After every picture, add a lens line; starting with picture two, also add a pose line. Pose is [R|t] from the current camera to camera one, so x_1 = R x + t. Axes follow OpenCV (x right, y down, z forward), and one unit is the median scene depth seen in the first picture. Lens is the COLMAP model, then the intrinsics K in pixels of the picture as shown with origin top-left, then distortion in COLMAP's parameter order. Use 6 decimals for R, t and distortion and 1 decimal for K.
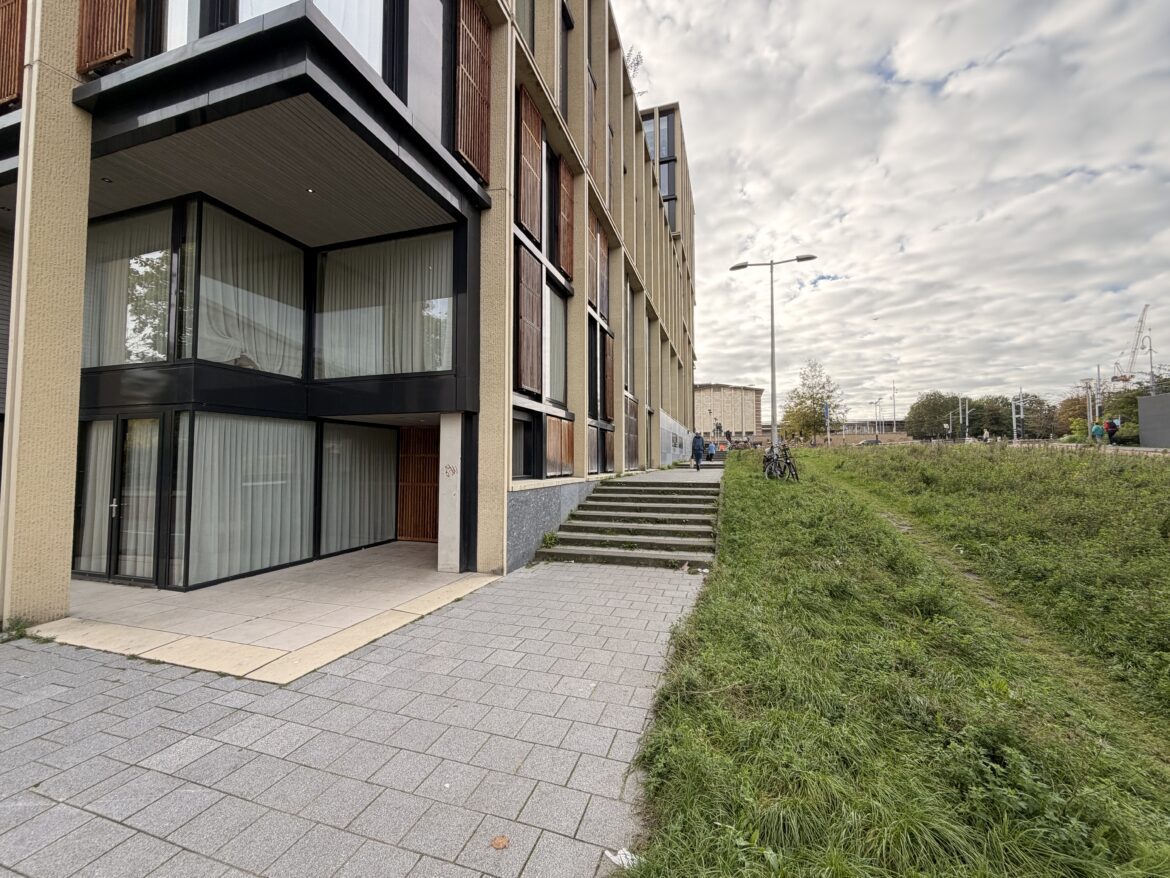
lens RADIAL K [[464.3, 0, 585.0], [0, 464.3, 439.0], [0, 0, 1]] dist [-0.000283, 0.000246]
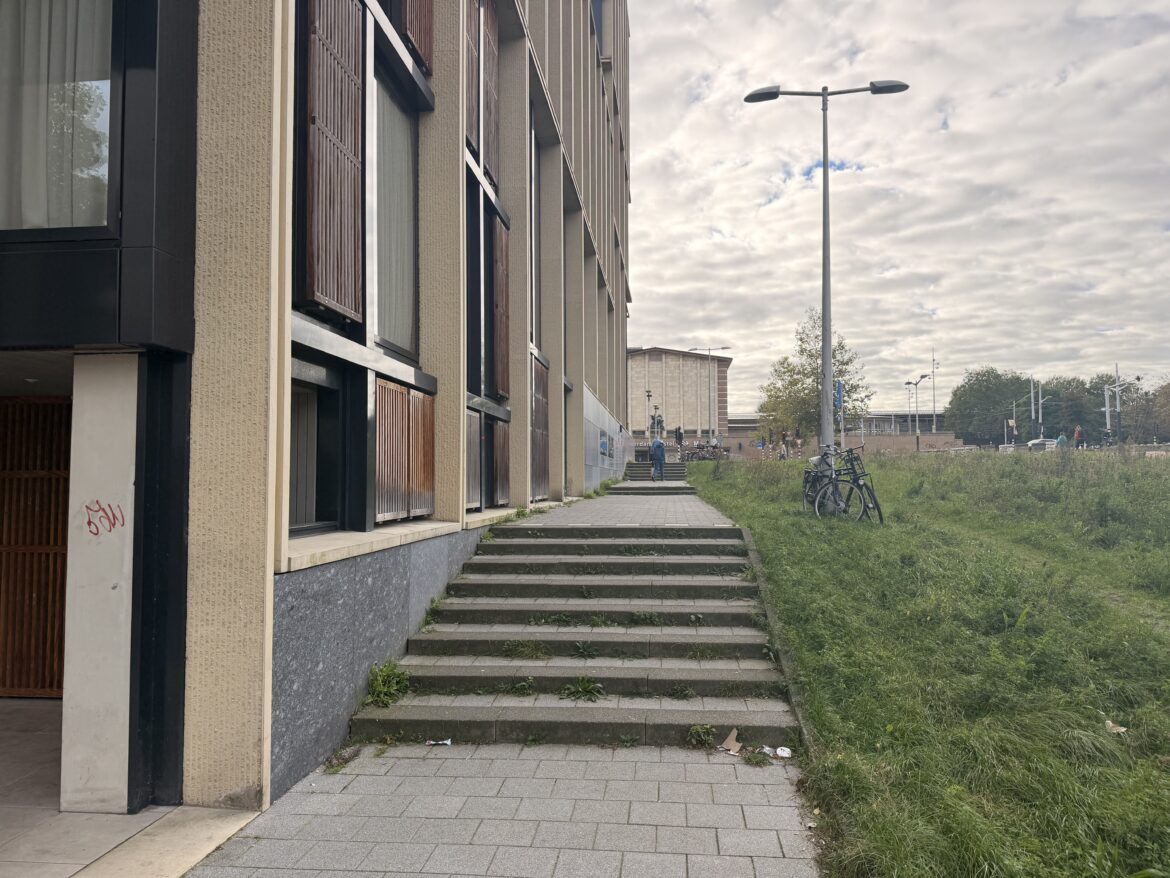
lens RADIAL K [[807.2, 0, 589.2], [0, 807.2, 436.7], [0, 0, 1]] dist [0.185266, -0.379849]
pose [[0.978963, 0.005287, 0.203970, -0.031301], [-0.003908, 0.999967, -0.007160, 0.005538], [-0.204001, 0.006212, 0.978951, 0.170767]]
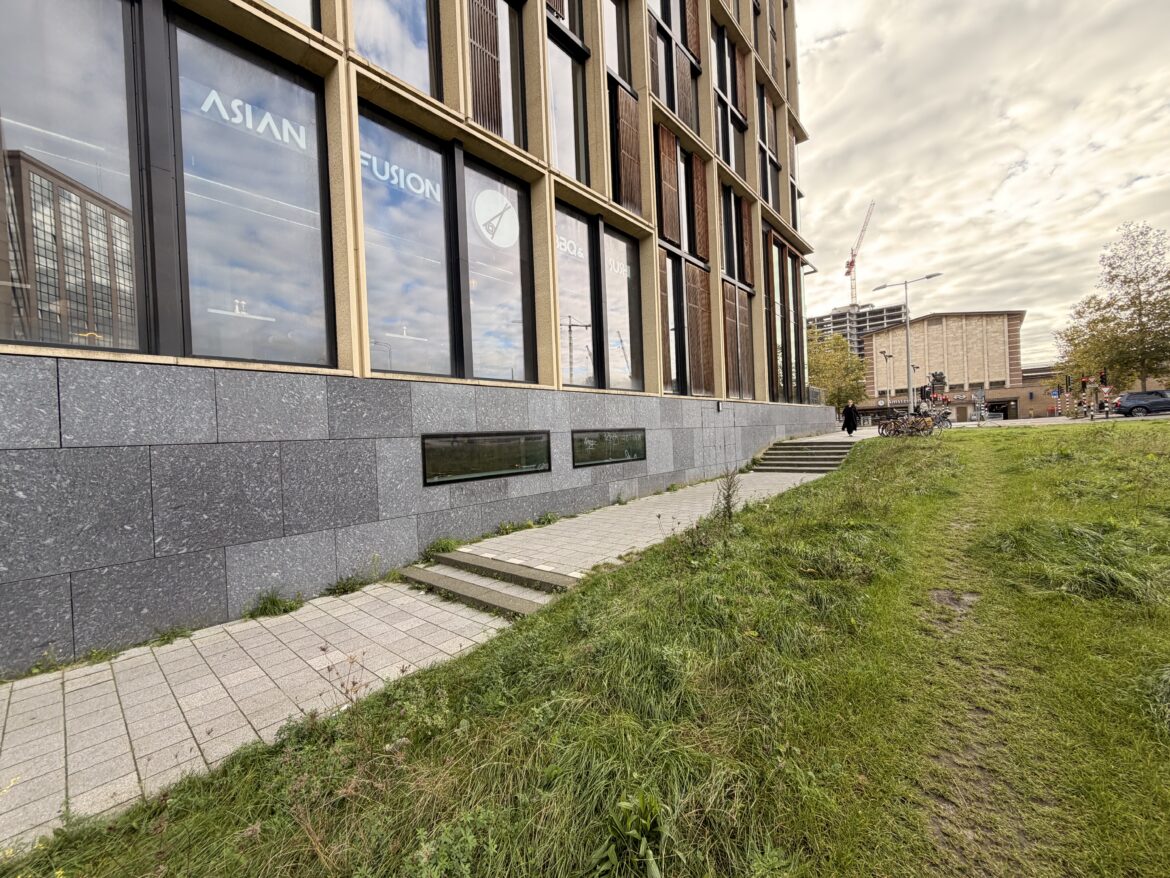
lens RADIAL K [[452.1, 0, 590.7], [0, 452.1, 437.2], [0, 0, 1]] dist [-0.000995, -0.000068]
pose [[0.911298, -0.036241, -0.410150, 0.776209], [0.061866, 0.996862, 0.049374, -0.036982], [0.407074, -0.070369, 0.910681, 1.607864]]
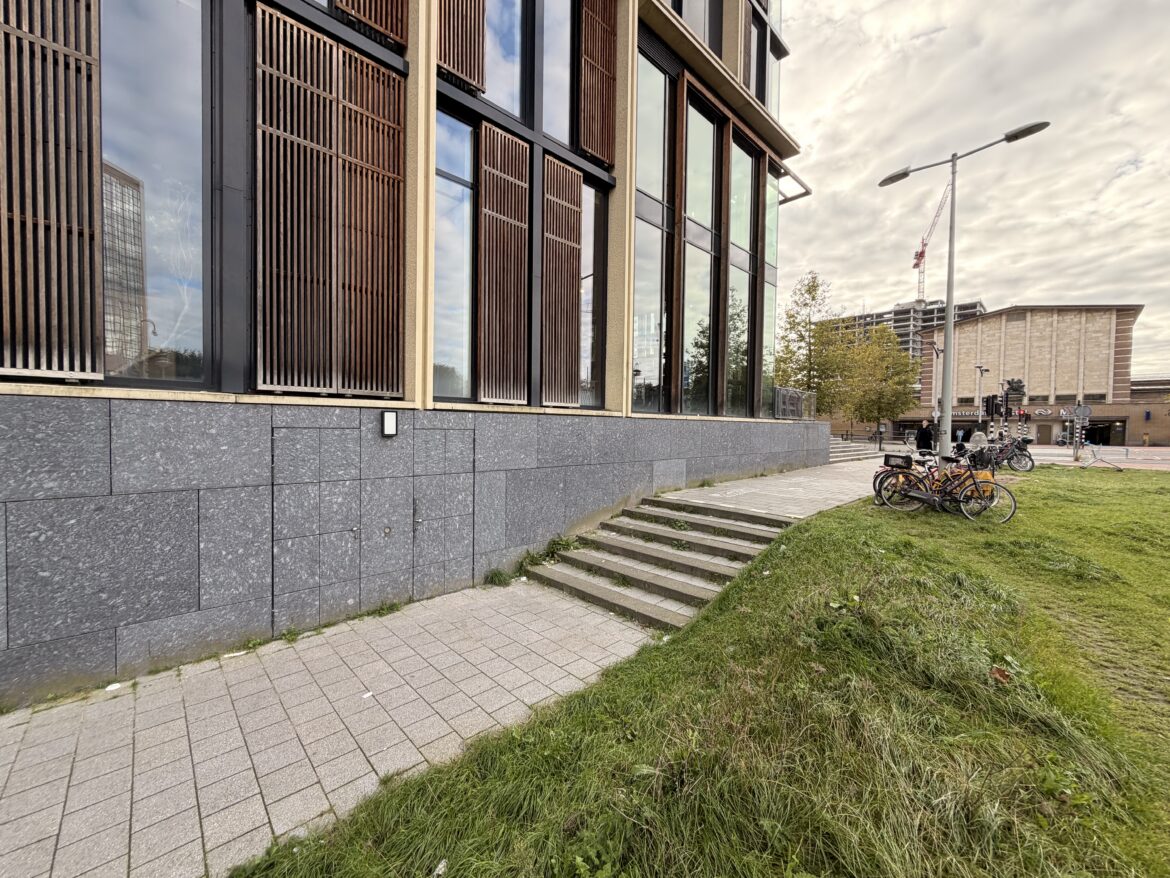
lens RADIAL K [[464.3, 0, 585.0], [0, 464.3, 439.0], [0, 0, 1]] dist [-0.000283, 0.000246]
pose [[0.873002, 0.025153, -0.487068, 0.937778], [0.008592, 0.997721, 0.066925, -0.047527], [0.487641, -0.062610, 0.870796, 2.286089]]
